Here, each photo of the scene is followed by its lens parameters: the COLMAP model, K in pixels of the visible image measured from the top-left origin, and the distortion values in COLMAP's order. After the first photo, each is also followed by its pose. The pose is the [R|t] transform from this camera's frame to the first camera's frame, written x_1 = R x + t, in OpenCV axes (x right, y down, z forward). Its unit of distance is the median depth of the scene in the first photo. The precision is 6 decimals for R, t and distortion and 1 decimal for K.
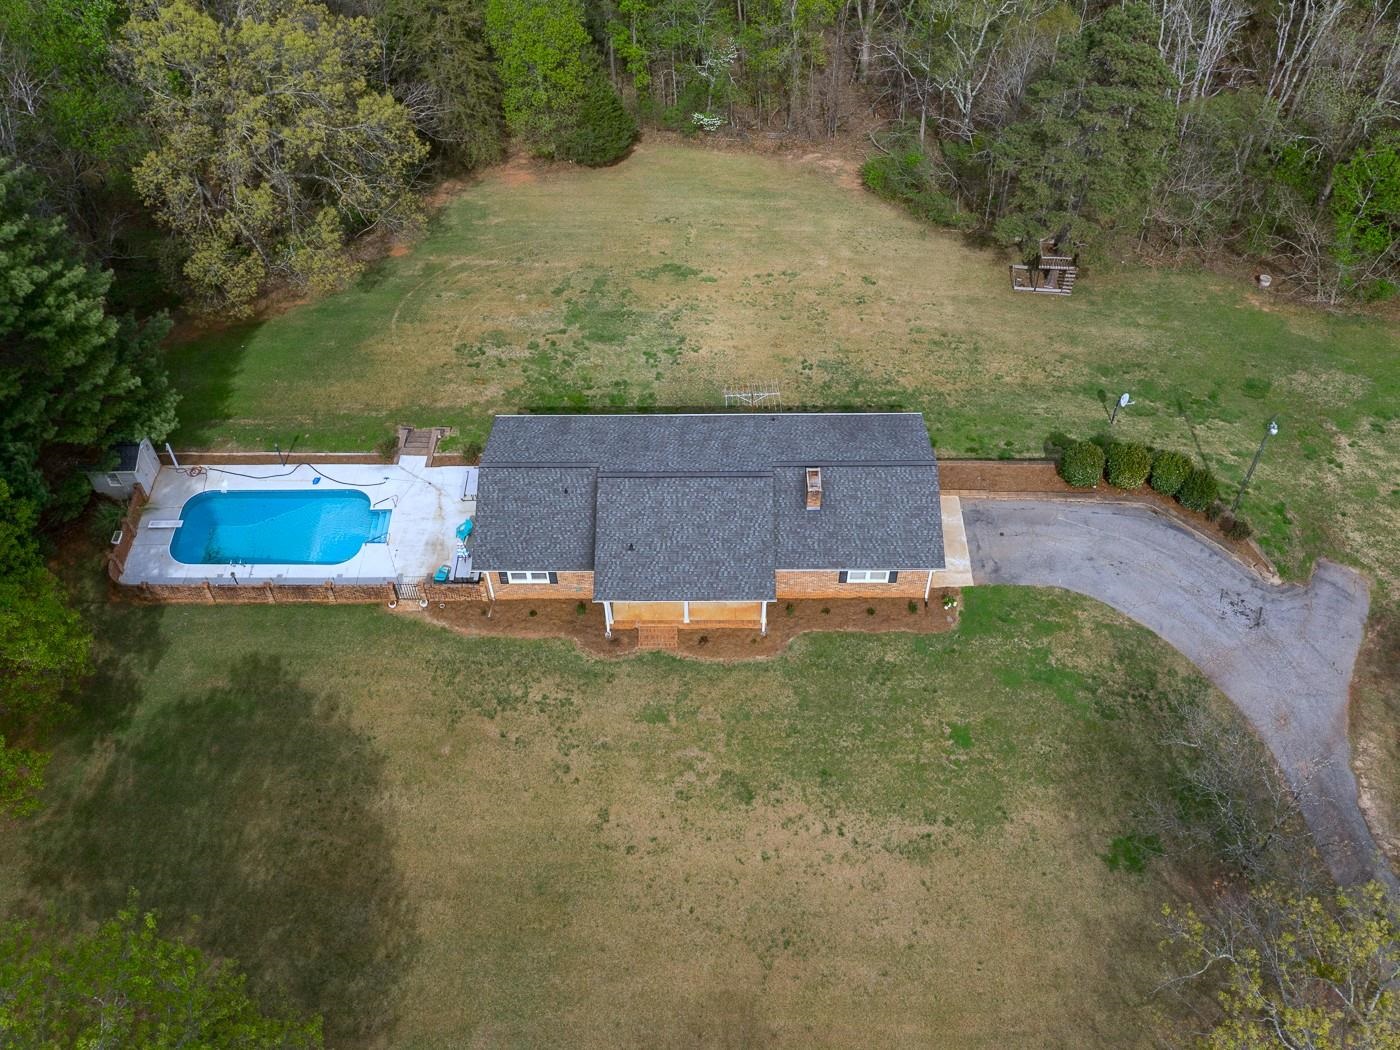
lens RADIAL K [[1245.9, 0, 705.2], [0, 1245.9, 520.5], [0, 0, 1]] dist [-0.015981, 0.017806]
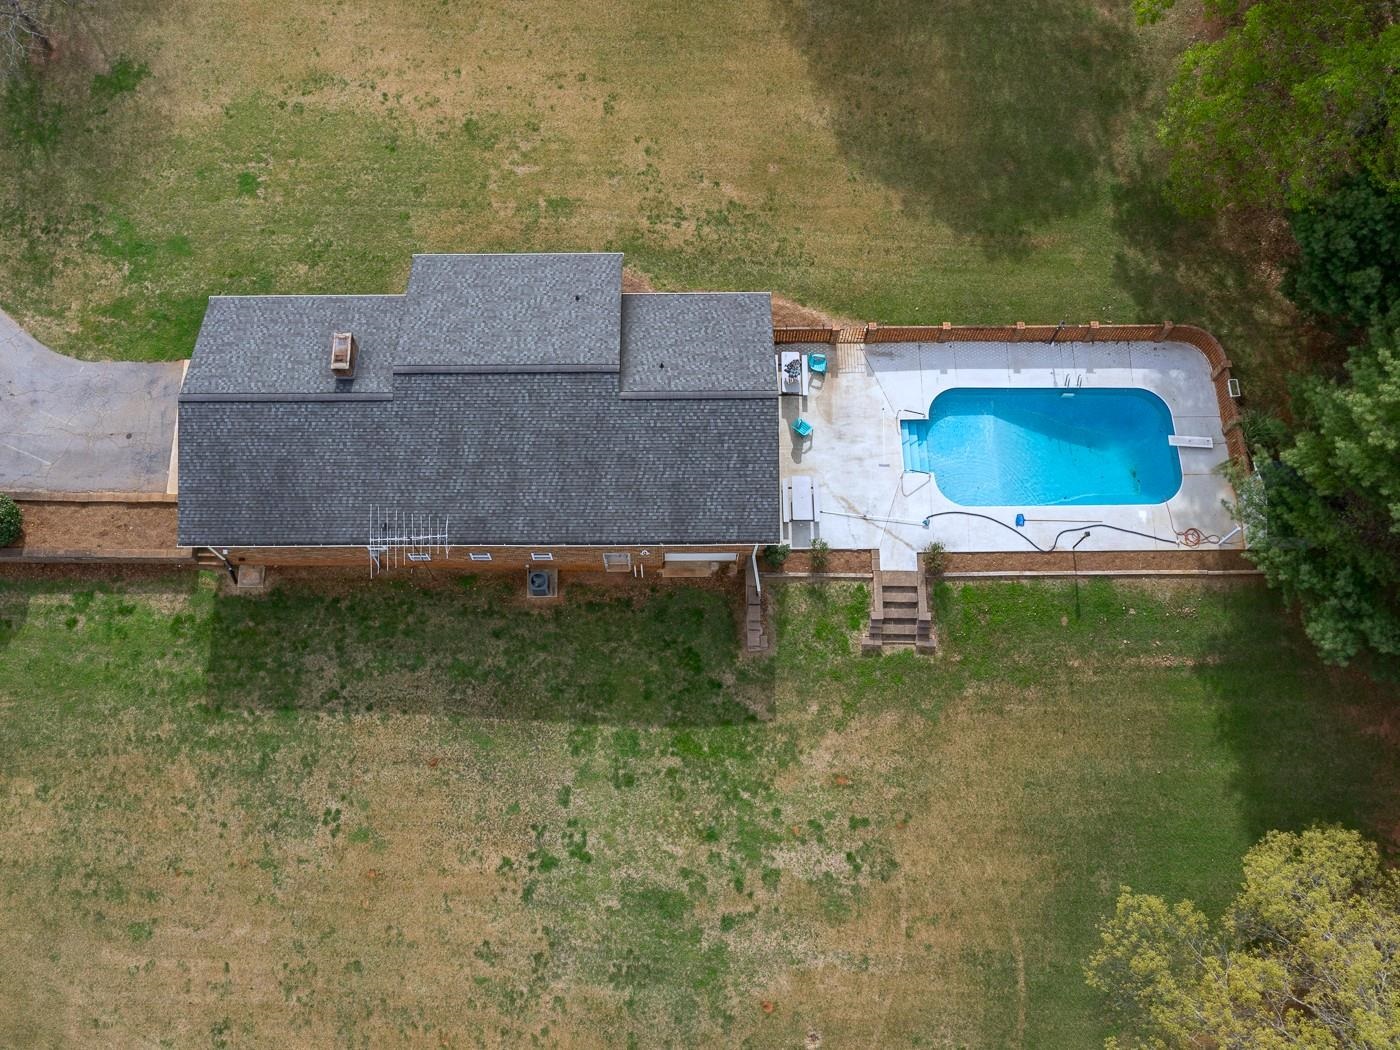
lens RADIAL K [[1245.9, 0, 647.2], [0, 1245.9, 510.1], [0, 0, 1]] dist [-0.015981, 0.017806]
pose [[-0.999738, 0.010184, 0.020496, -0.109443], [0.012669, -0.499540, 0.866198, -0.692939], [0.019060, 0.866231, 0.499280, 0.641410]]
